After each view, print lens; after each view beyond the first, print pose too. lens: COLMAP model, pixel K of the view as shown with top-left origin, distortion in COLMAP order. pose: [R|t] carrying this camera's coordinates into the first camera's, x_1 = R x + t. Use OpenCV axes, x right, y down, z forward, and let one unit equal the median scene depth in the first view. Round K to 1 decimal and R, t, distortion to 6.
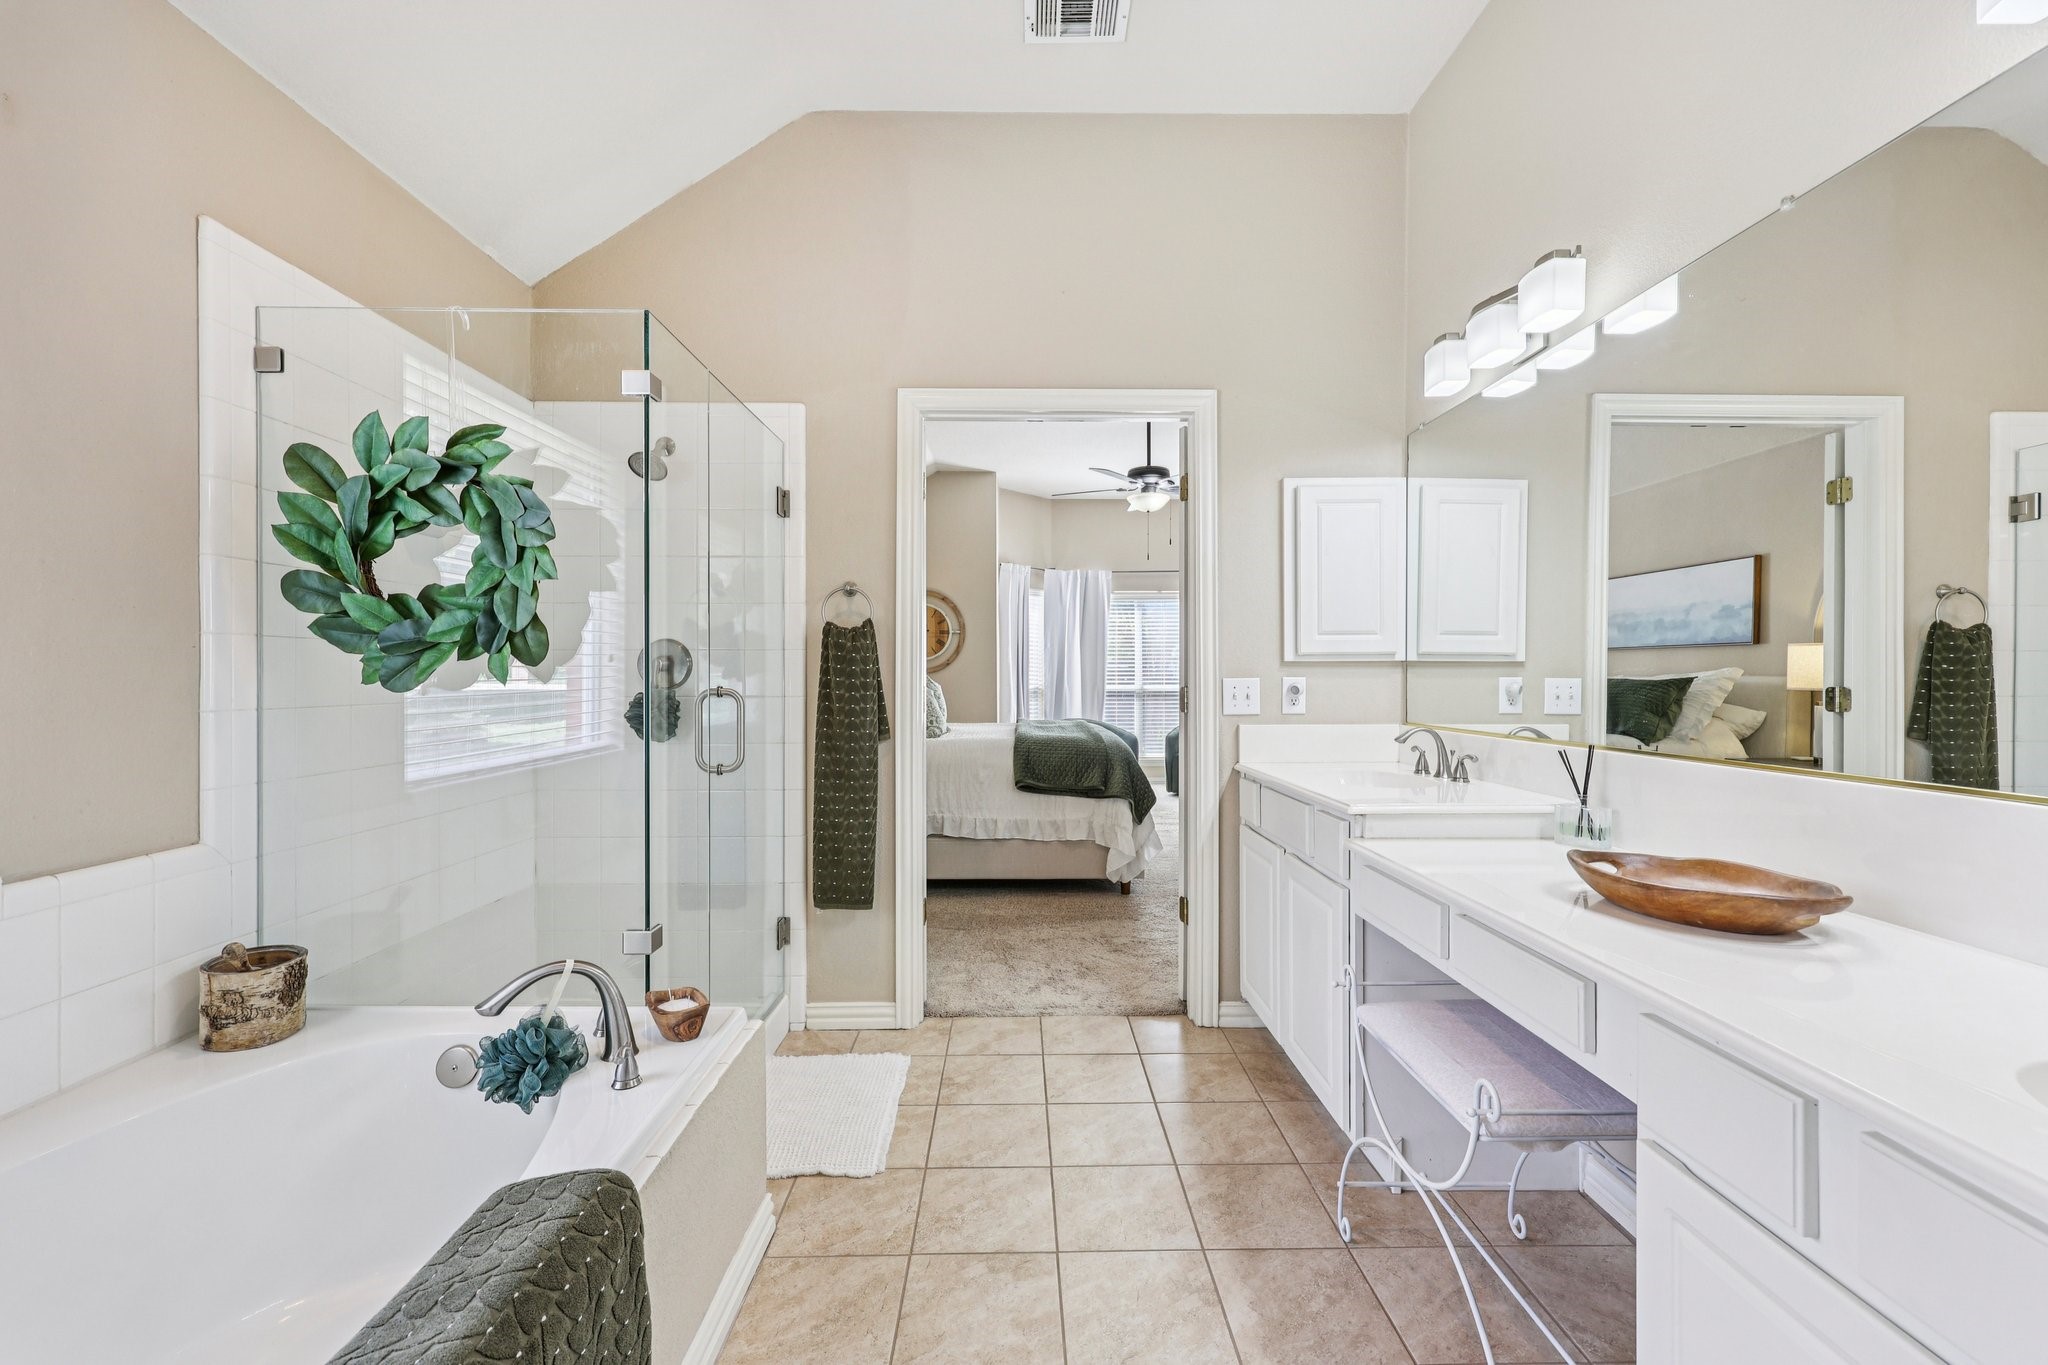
lens RADIAL K [[855.6, 0, 1020.6], [0, 855.6, 678.3], [0, 0, 1]] dist [0.001753, -0.000571]
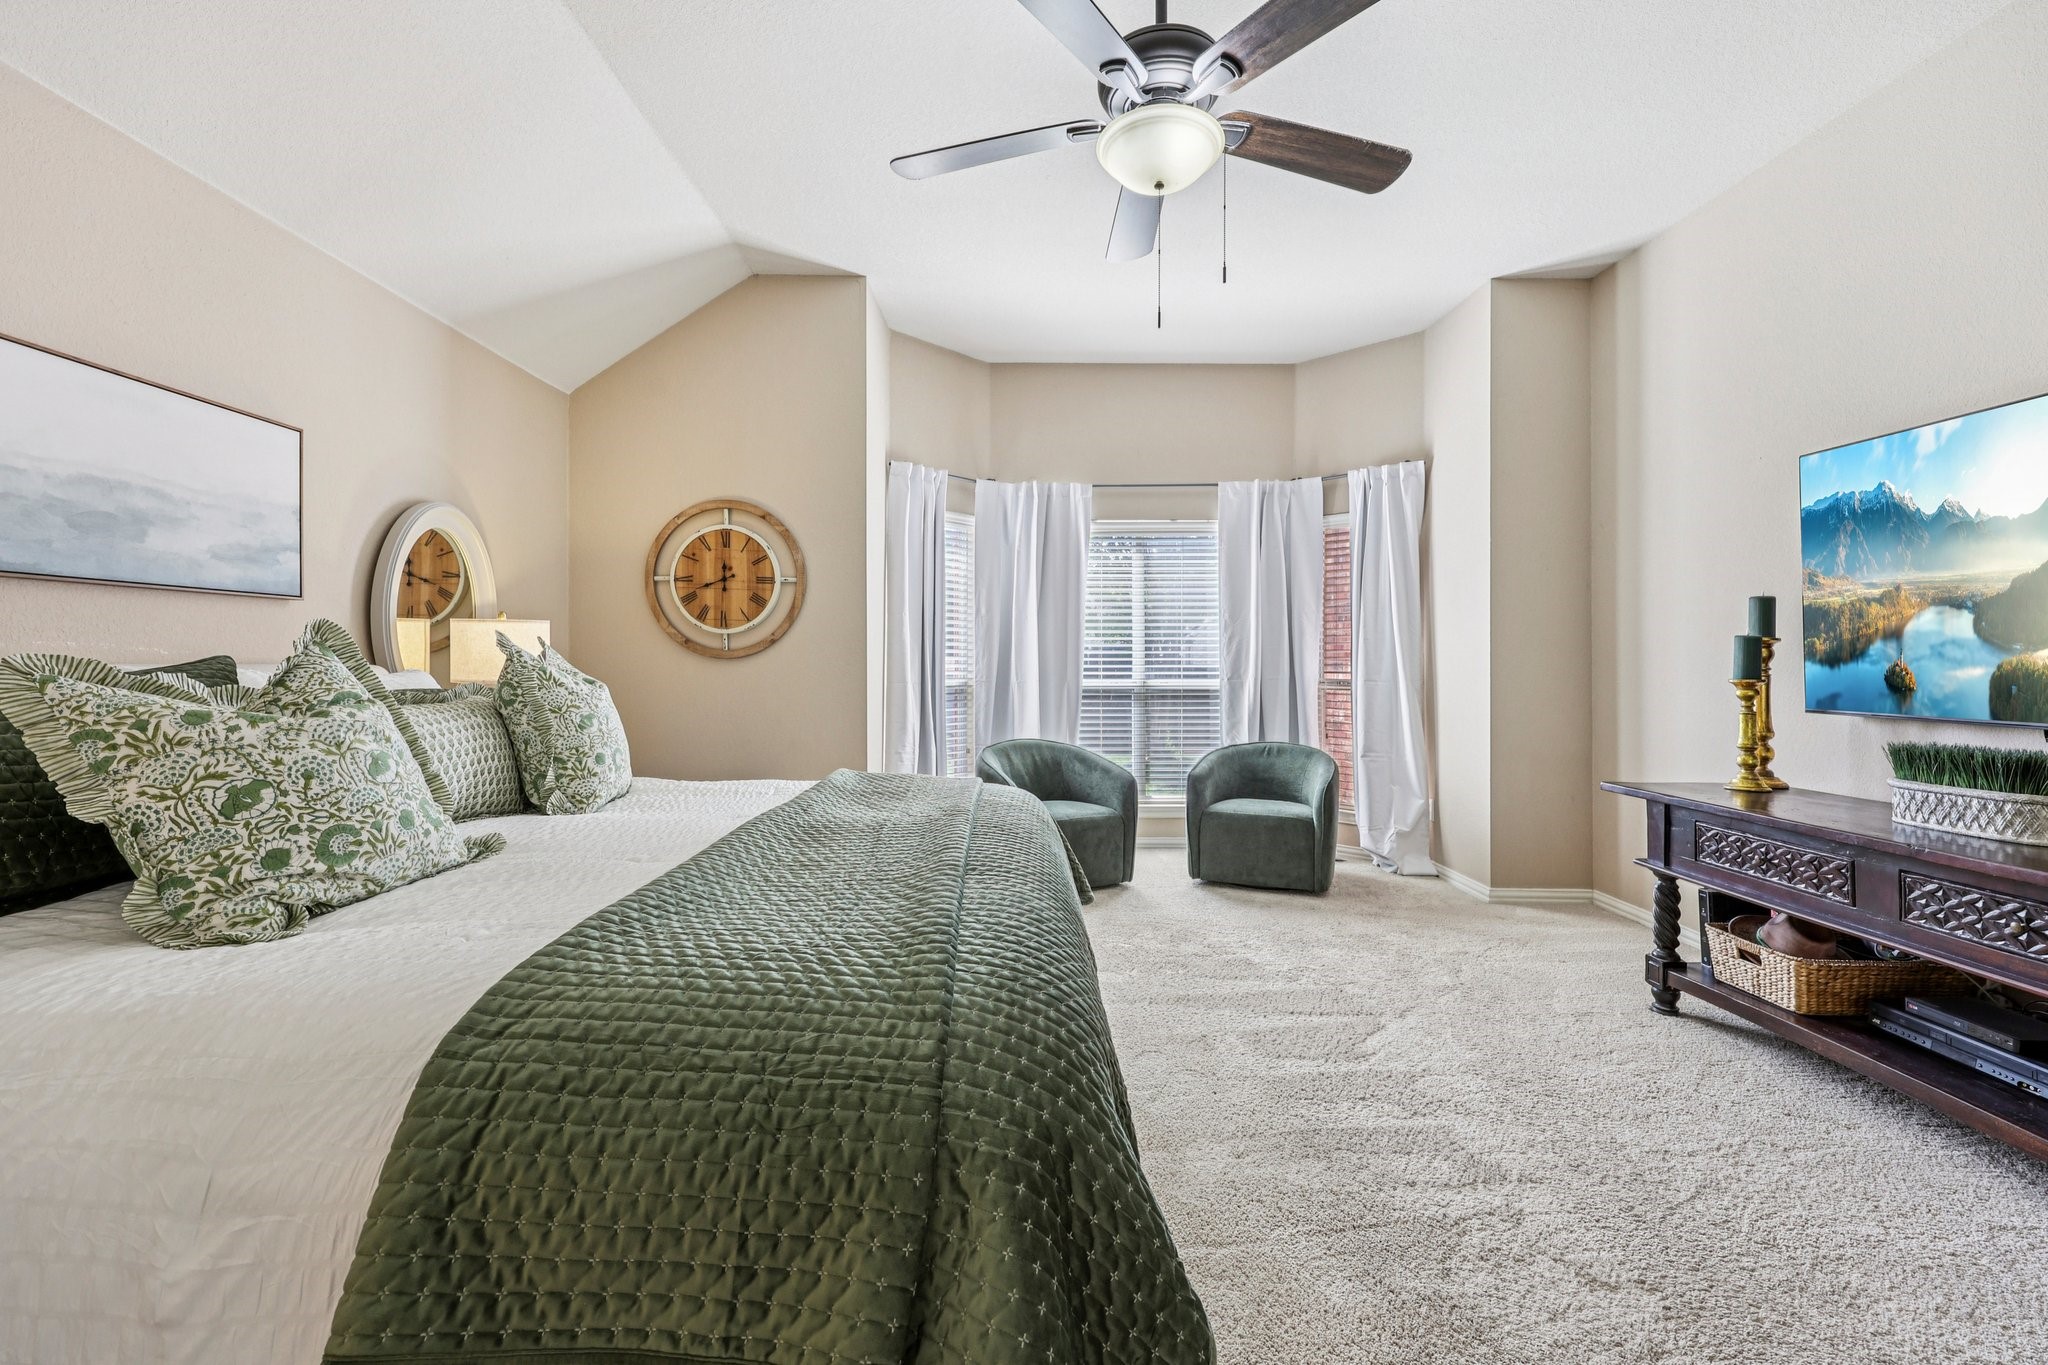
lens RADIAL K [[855.6, 0, 1017.6], [0, 855.6, 664.9], [0, 0, 1]] dist [0.001753, -0.000571]
pose [[0.999974, 0.001753, -0.006997, 0.062421], [-0.001752, 0.999998, 0.000115, -0.002259], [0.006997, -0.000103, 0.999976, 0.433843]]
